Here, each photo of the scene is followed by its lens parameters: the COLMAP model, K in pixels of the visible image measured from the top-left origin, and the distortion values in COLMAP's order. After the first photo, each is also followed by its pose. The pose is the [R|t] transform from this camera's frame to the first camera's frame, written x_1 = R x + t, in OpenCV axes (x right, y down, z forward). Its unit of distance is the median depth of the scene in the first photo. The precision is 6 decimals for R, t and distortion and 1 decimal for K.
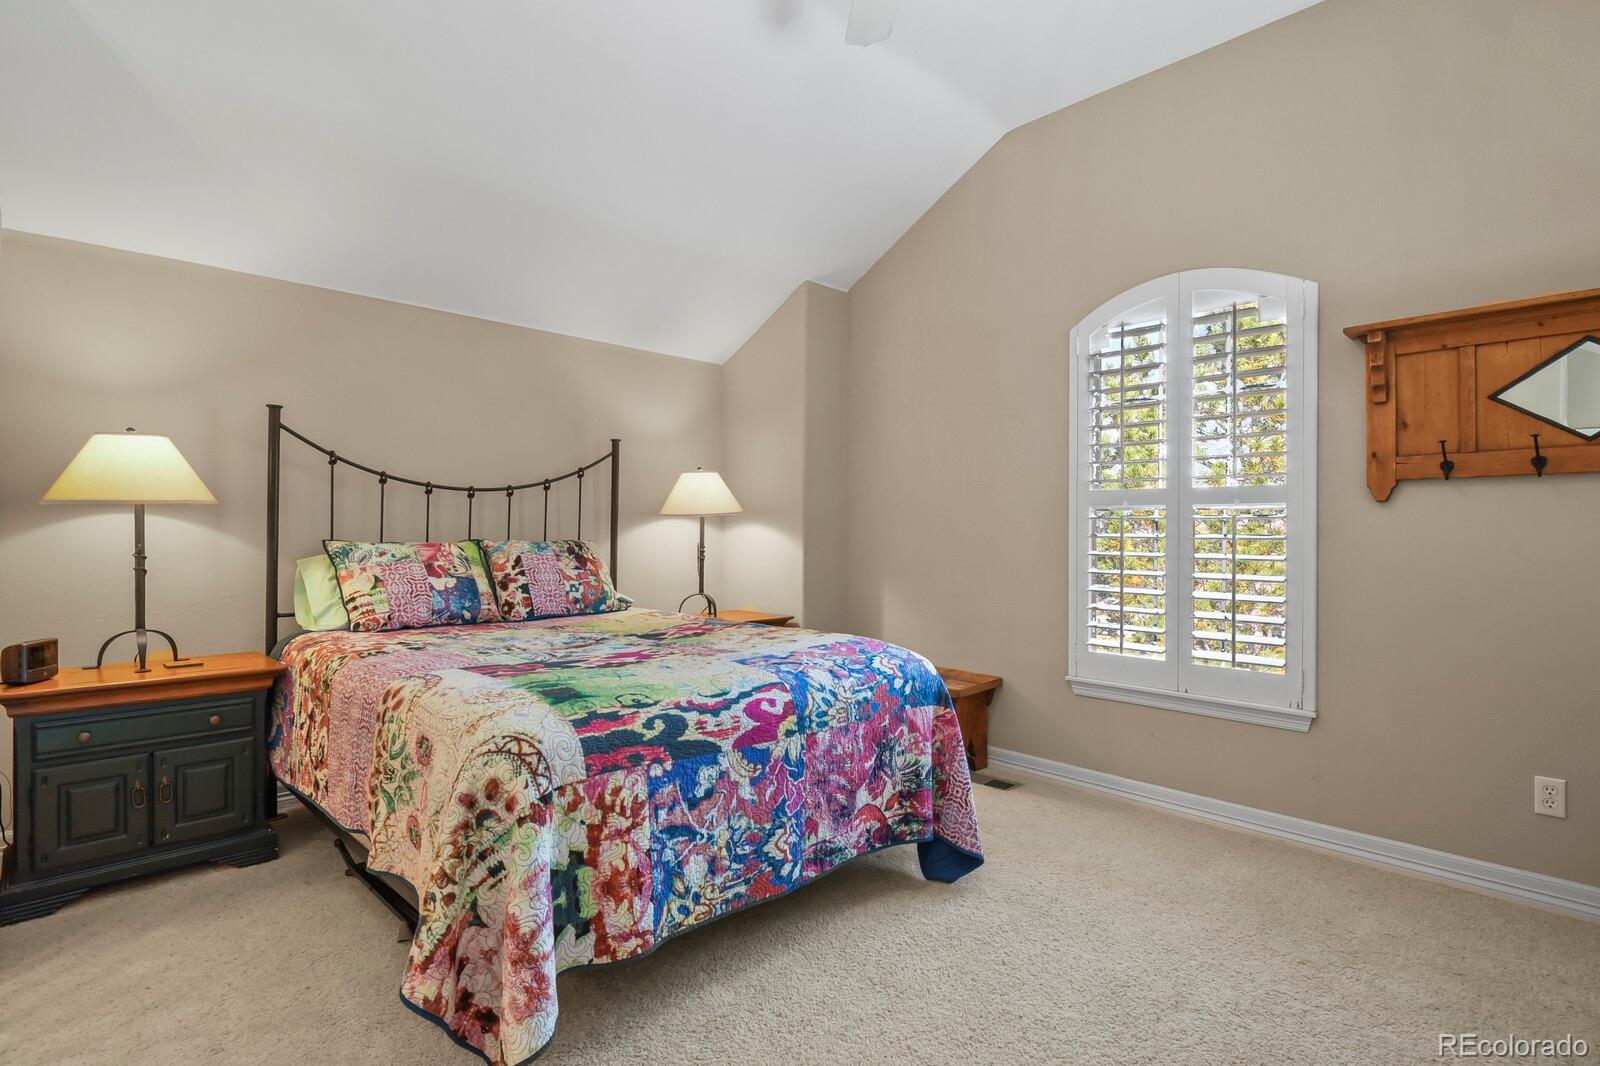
lens RADIAL K [[776.5, 0, 799.3], [0, 776.5, 532.1], [0, 0, 1]] dist [-0.001971, -0.005635]
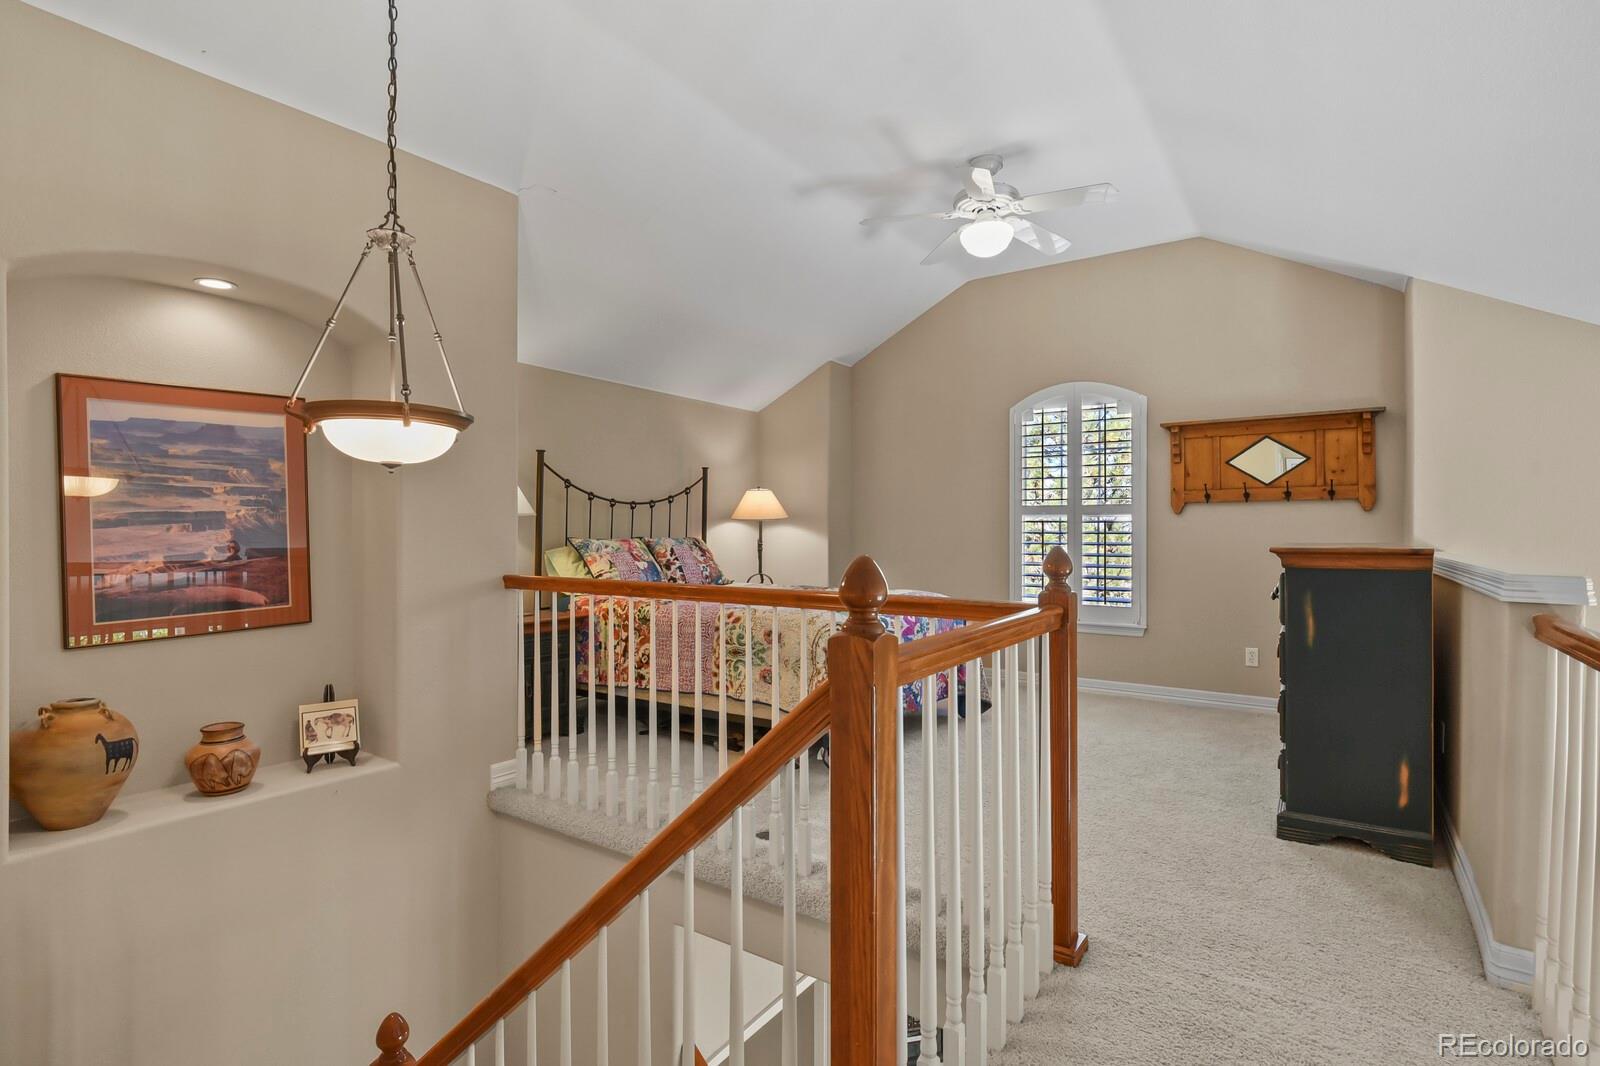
lens RADIAL K [[776.5, 0, 799.5], [0, 776.5, 533.4], [0, 0, 1]] dist [-0.001971, -0.005635]
pose [[0.980853, -0.005823, 0.194663, -0.423628], [0.004873, 0.999974, 0.005357, -0.004215], [-0.194689, -0.004306, 0.980856, -0.549735]]
